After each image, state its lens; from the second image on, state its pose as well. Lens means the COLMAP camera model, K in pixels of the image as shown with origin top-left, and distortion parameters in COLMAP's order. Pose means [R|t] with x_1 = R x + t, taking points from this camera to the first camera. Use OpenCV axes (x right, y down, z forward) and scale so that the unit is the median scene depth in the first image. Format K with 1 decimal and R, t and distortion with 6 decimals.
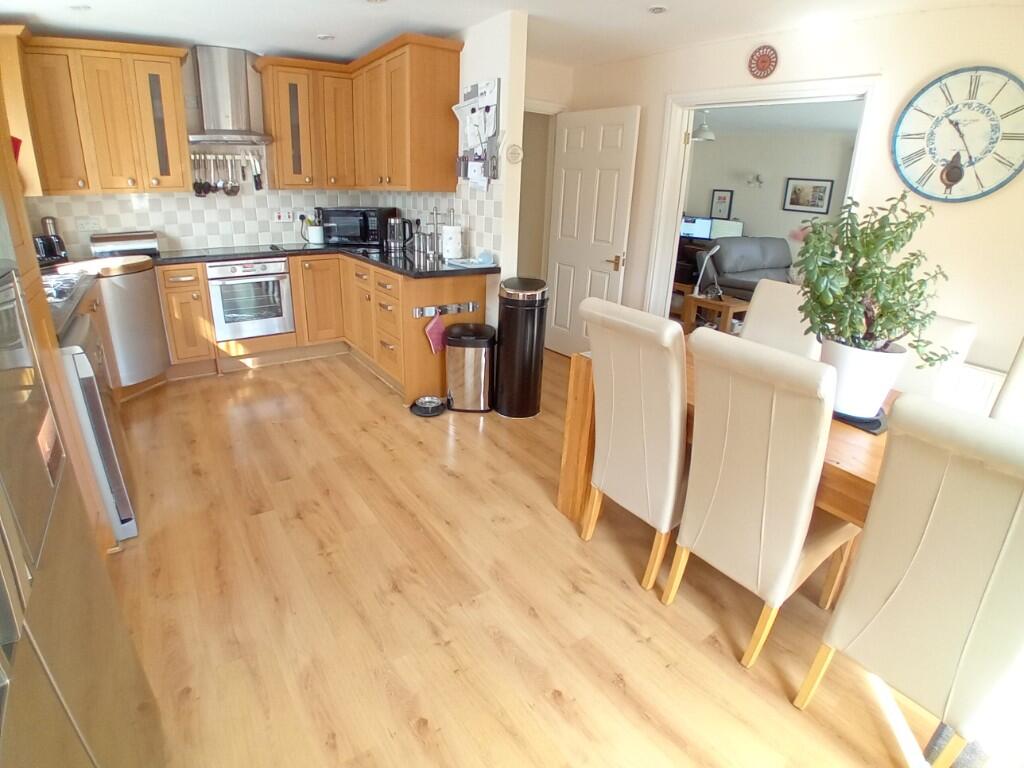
lens RADIAL K [[518.8, 0, 501.8], [0, 518.8, 393.9], [0, 0, 1]] dist [-0.138891, 0.031026]
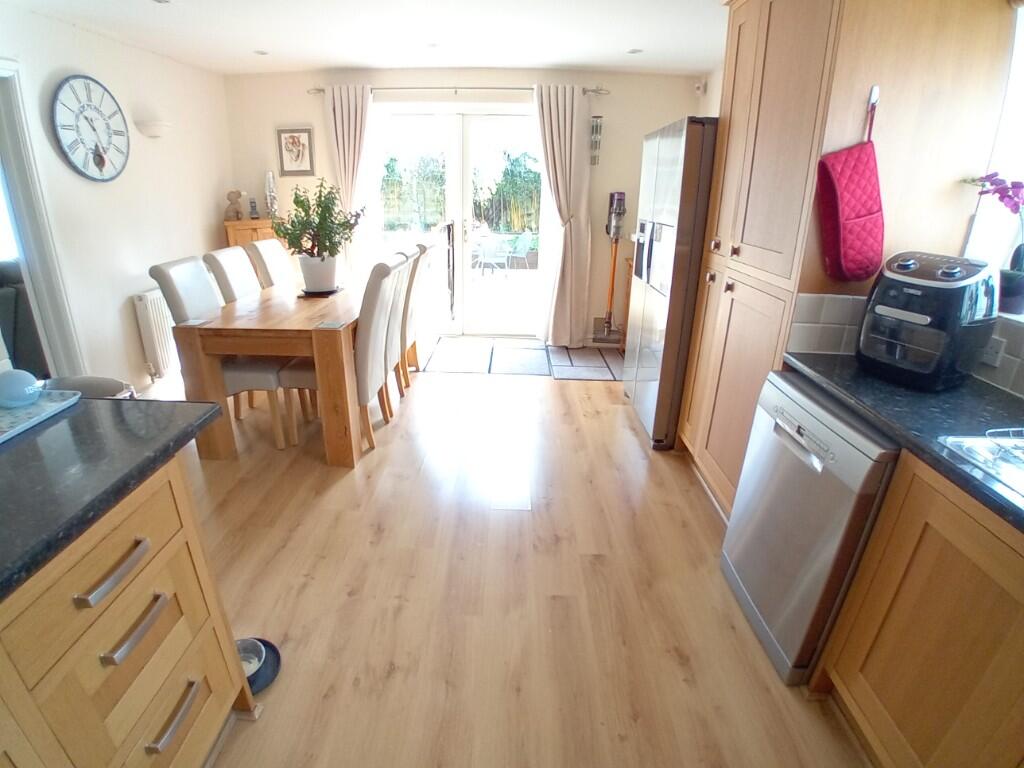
lens RADIAL K [[518.8, 0, 501.8], [0, 518.8, 393.9], [0, 0, 1]] dist [-0.138891, 0.031026]
pose [[-0.811901, -0.266308, 0.519515, -0.483091], [0.166690, 0.747098, 0.643474, -0.395001], [-0.559492, 0.609035, -0.562179, 0.925977]]
